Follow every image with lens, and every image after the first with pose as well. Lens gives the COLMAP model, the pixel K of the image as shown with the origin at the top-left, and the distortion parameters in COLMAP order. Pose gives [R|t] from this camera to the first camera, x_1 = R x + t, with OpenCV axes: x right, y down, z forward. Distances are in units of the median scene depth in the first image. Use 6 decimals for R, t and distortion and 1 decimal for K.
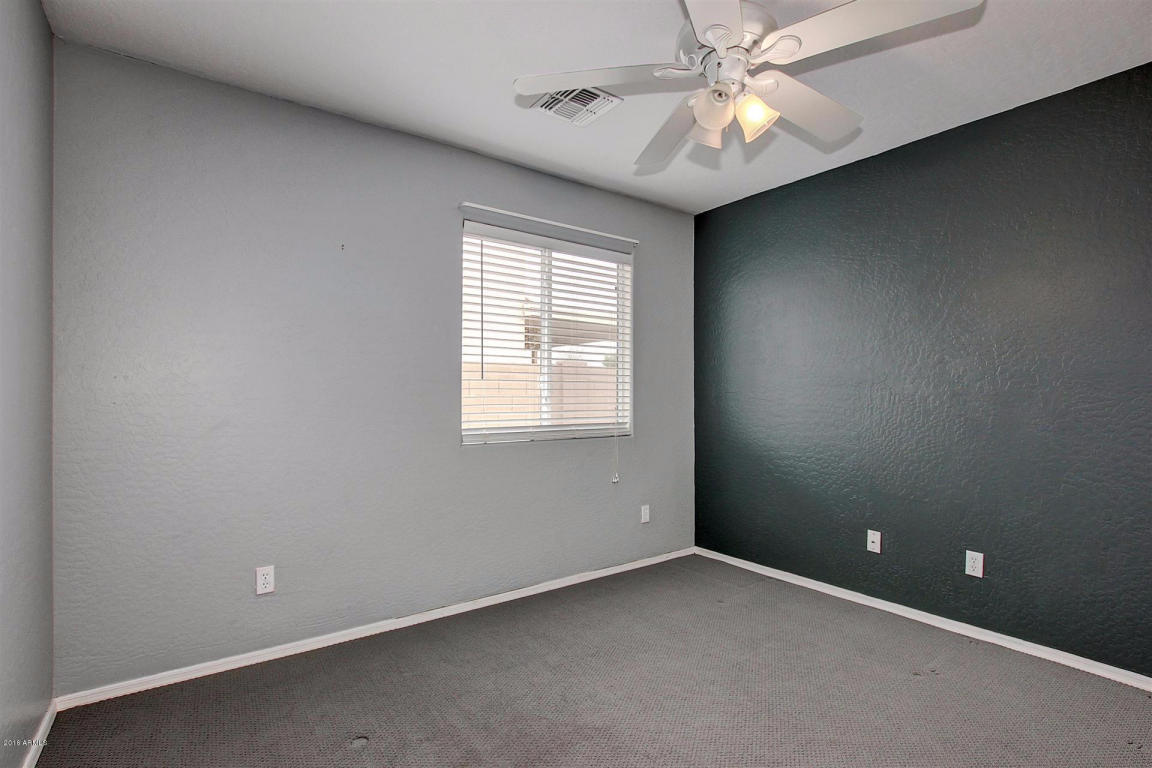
lens RADIAL K [[551.6, 0, 574.8], [0, 551.6, 392.4], [0, 0, 1]] dist [-0.033386, 0.005846]
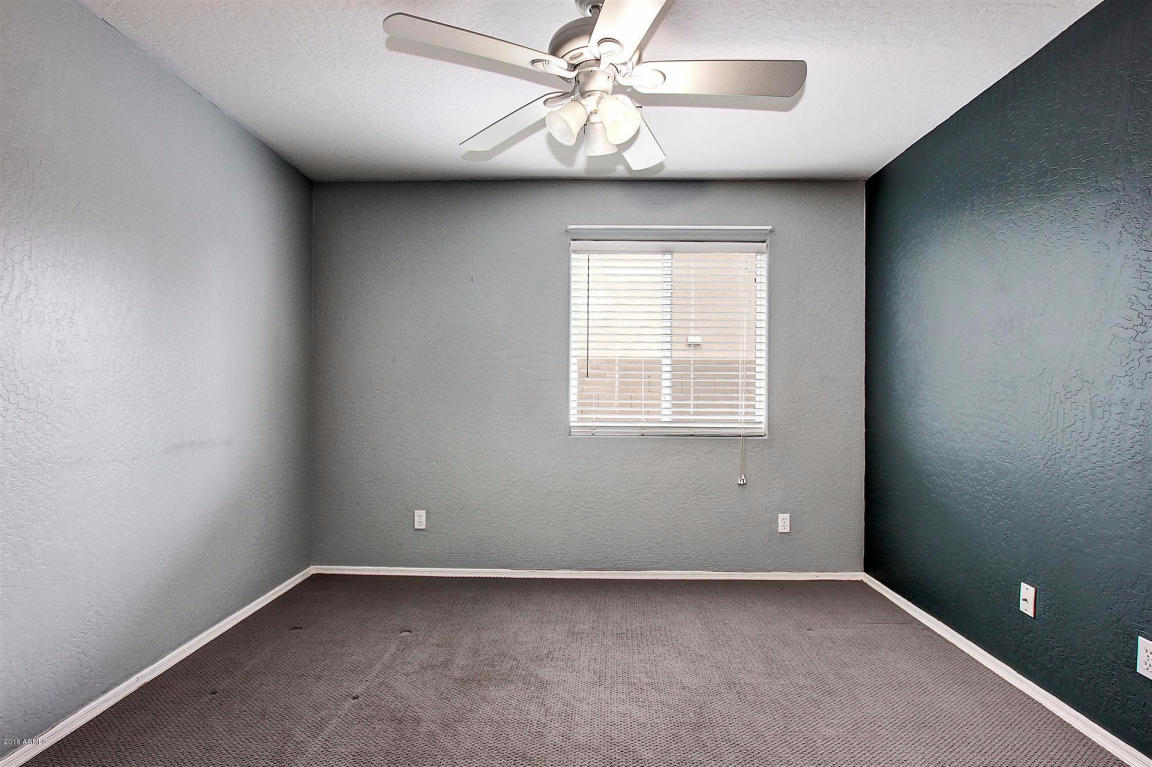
lens RADIAL K [[551.6, 0, 574.8], [0, 551.6, 391.9], [0, 0, 1]] dist [-0.033386, 0.005846]
pose [[0.792134, 0.004010, -0.610334, 0.445154], [-0.004183, 0.999991, 0.001141, 0.003523], [0.610333, 0.001649, 0.792143, 0.071929]]
